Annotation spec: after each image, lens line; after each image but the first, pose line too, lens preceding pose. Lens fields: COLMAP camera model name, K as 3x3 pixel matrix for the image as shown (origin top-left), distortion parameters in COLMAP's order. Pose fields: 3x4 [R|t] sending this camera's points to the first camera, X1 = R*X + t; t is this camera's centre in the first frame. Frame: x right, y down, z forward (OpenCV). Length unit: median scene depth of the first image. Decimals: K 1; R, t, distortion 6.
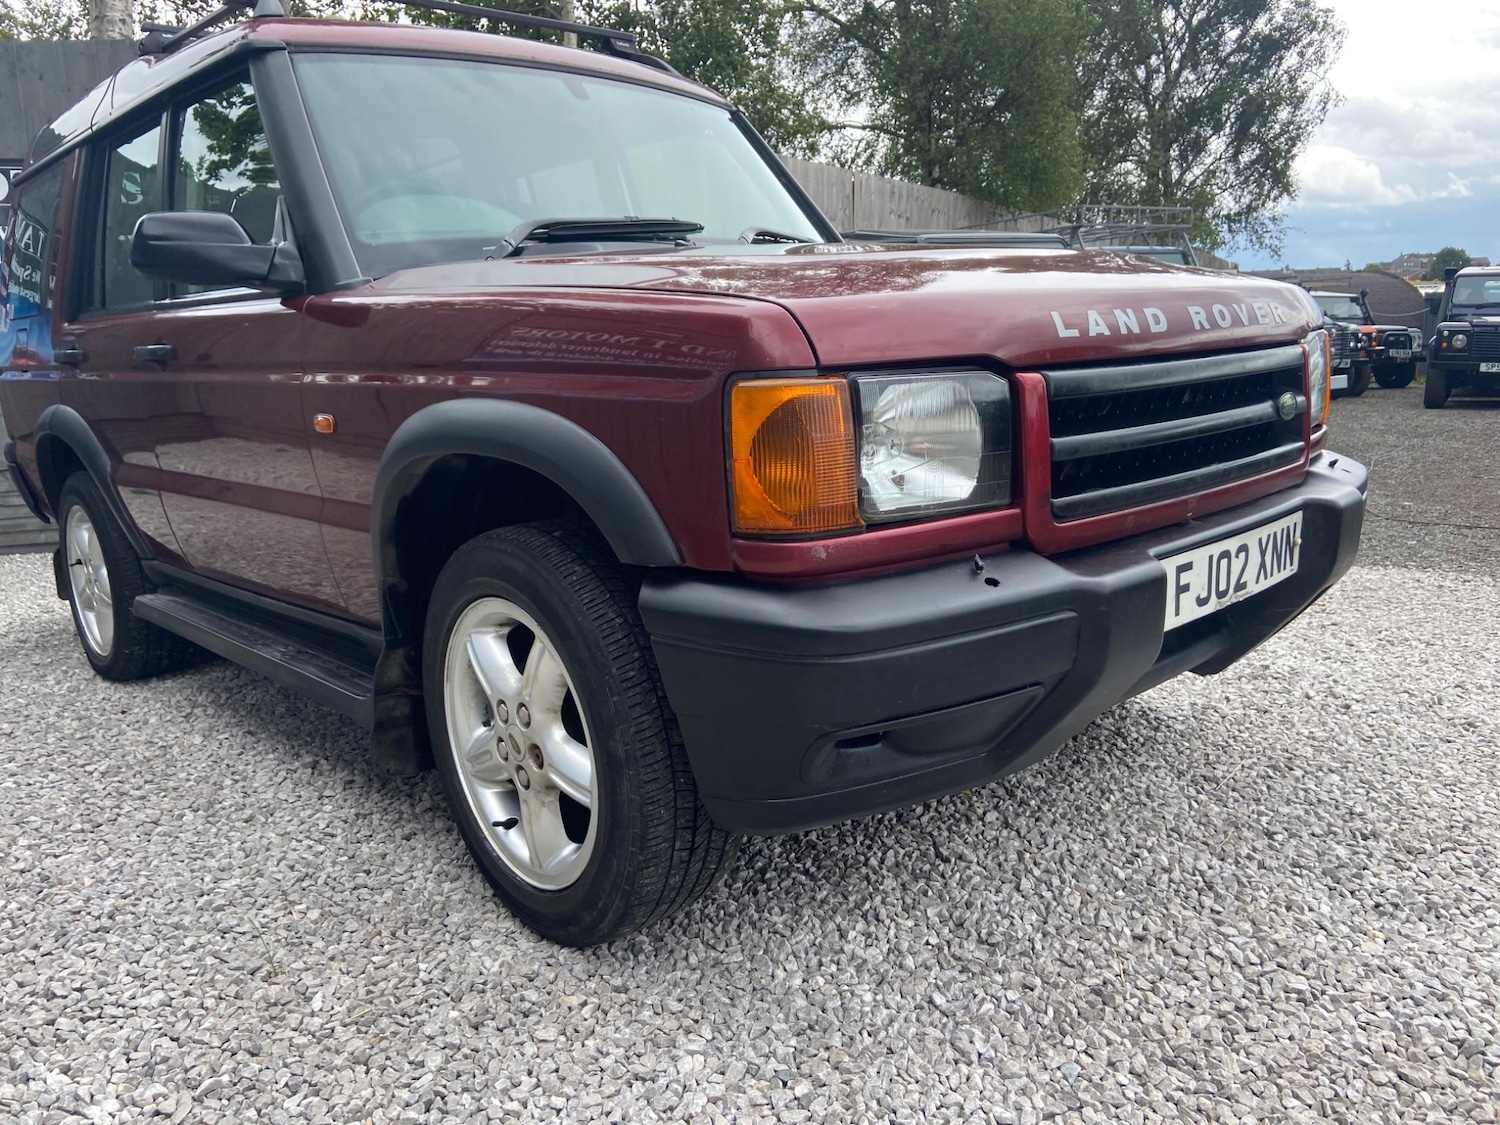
lens RADIAL K [[1138.8, 0, 738.5], [0, 1138.8, 567.3], [0, 0, 1]] dist [0.123176, -0.154901]
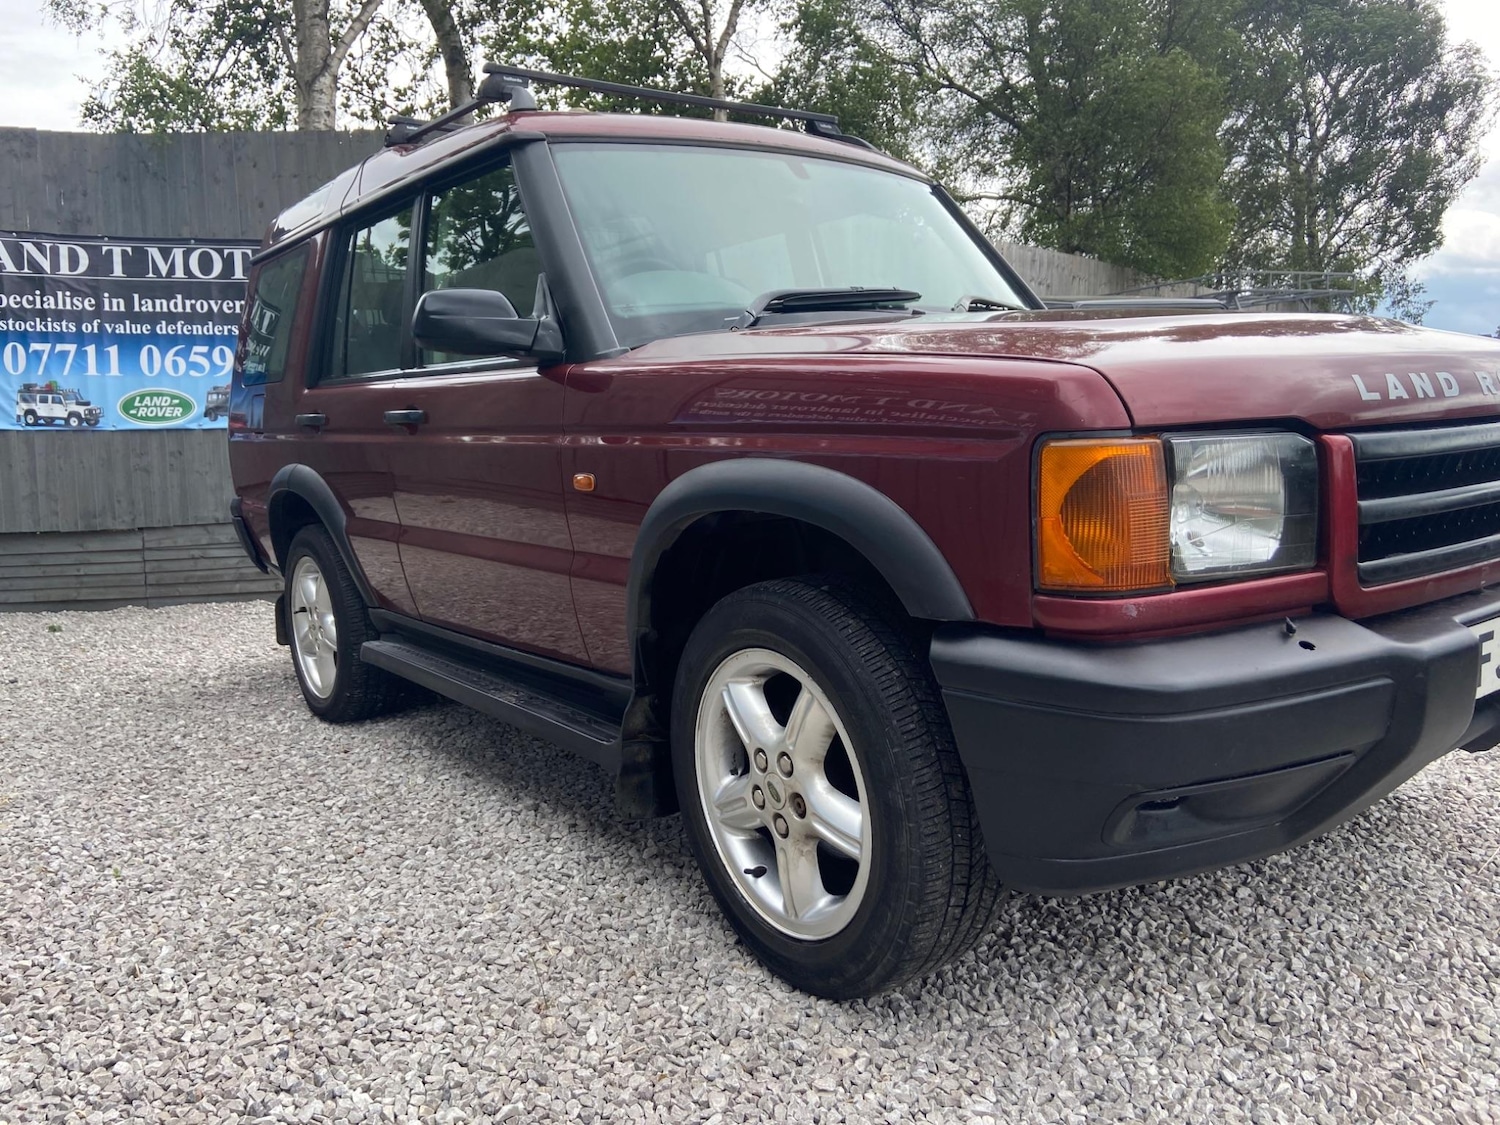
lens RADIAL K [[1138.8, 0, 729.9], [0, 1138.8, 559.0], [0, 0, 1]] dist [0.123176, -0.154901]
pose [[0.994489, 0.017350, -0.103398, -0.130502], [-0.023787, 0.997833, -0.061352, 0.009268], [0.102109, 0.063473, 0.992746, -0.034626]]
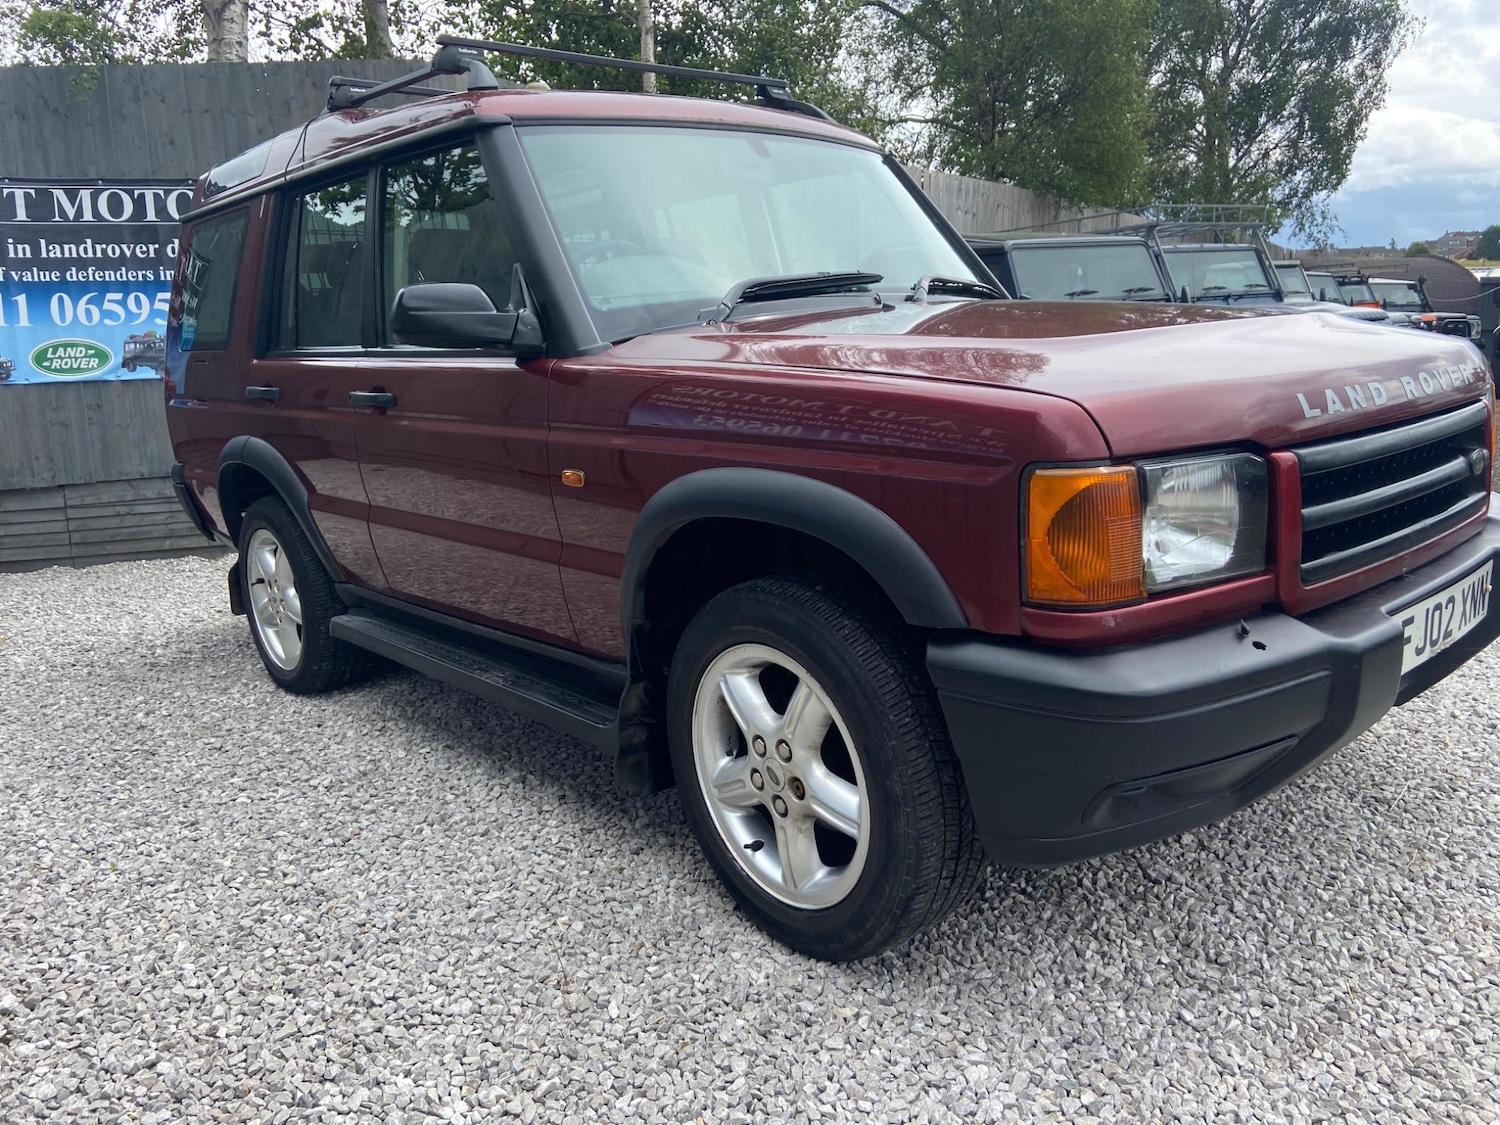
lens RADIAL K [[1138.8, 0, 756.3], [0, 1138.8, 559.5], [0, 0, 1]] dist [0.123176, -0.154901]
pose [[0.999863, -0.003251, -0.016220, -0.190419], [0.003380, 0.999963, 0.007943, -0.062490], [0.016193, -0.007997, 0.999837, -0.098543]]
